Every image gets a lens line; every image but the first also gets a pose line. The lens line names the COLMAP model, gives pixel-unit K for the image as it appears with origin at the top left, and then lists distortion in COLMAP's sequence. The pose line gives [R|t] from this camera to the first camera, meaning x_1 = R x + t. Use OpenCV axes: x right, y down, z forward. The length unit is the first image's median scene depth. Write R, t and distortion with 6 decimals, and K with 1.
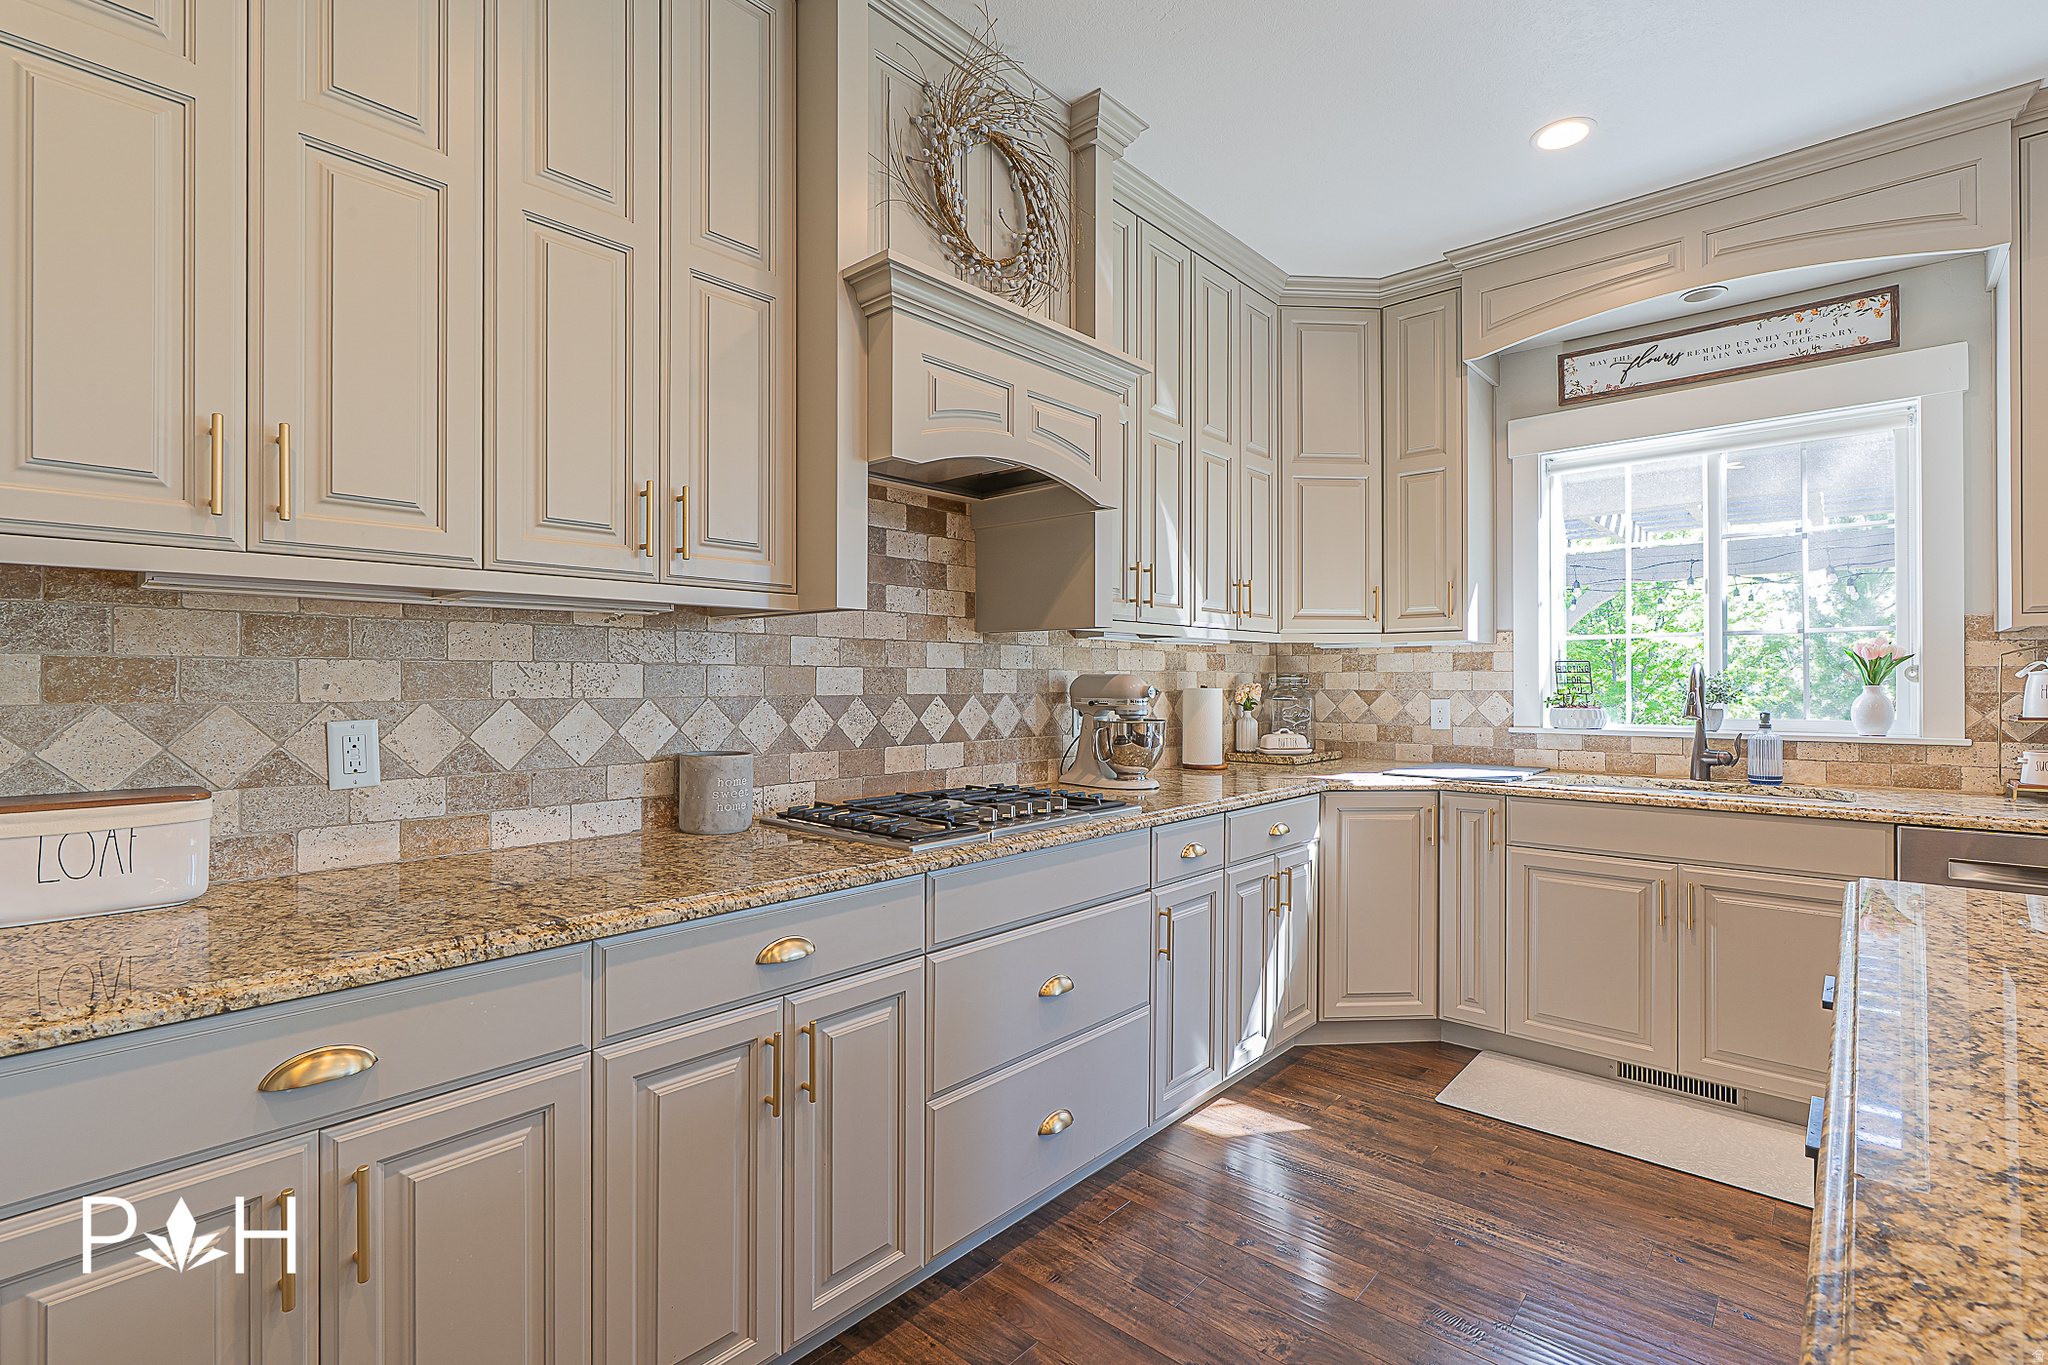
lens RADIAL K [[931.9, 0, 1023.6], [0, 931.9, 686.0], [0, 0, 1]] dist [-0.008737, 0.003245]
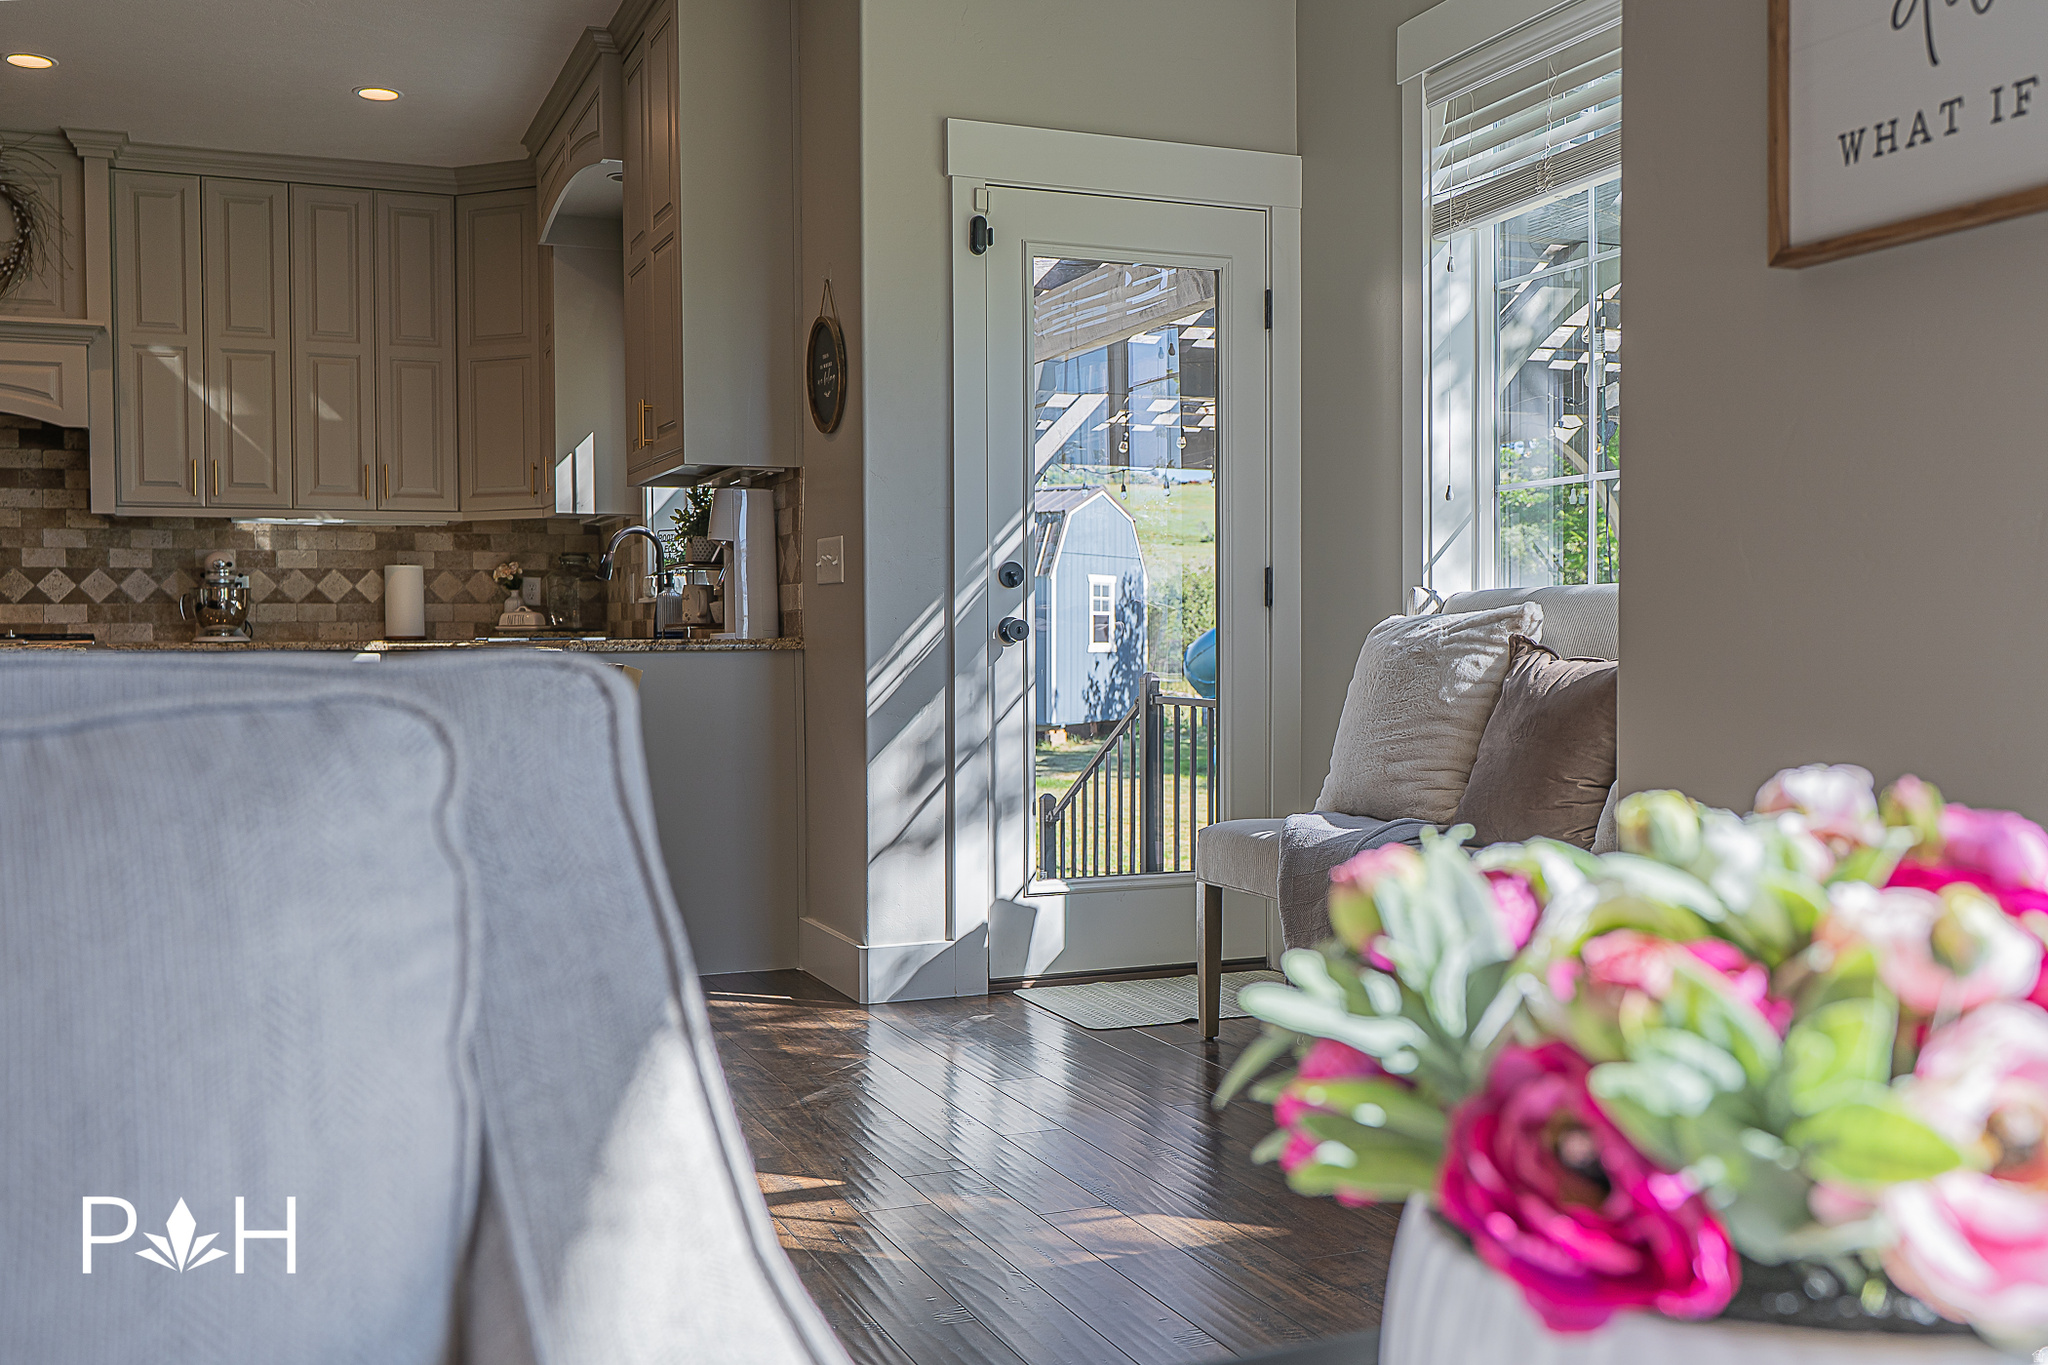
lens RADIAL K [[1894.2, 0, 1019.2], [0, 1894.2, 677.8], [0, 0, 1]] dist [0.011006, 0.000000]
pose [[0.901466, 0.003464, -0.432836, 2.359780], [0.005189, 0.999810, 0.018809, 0.124660], [0.432818, -0.019202, 0.901277, -0.871595]]
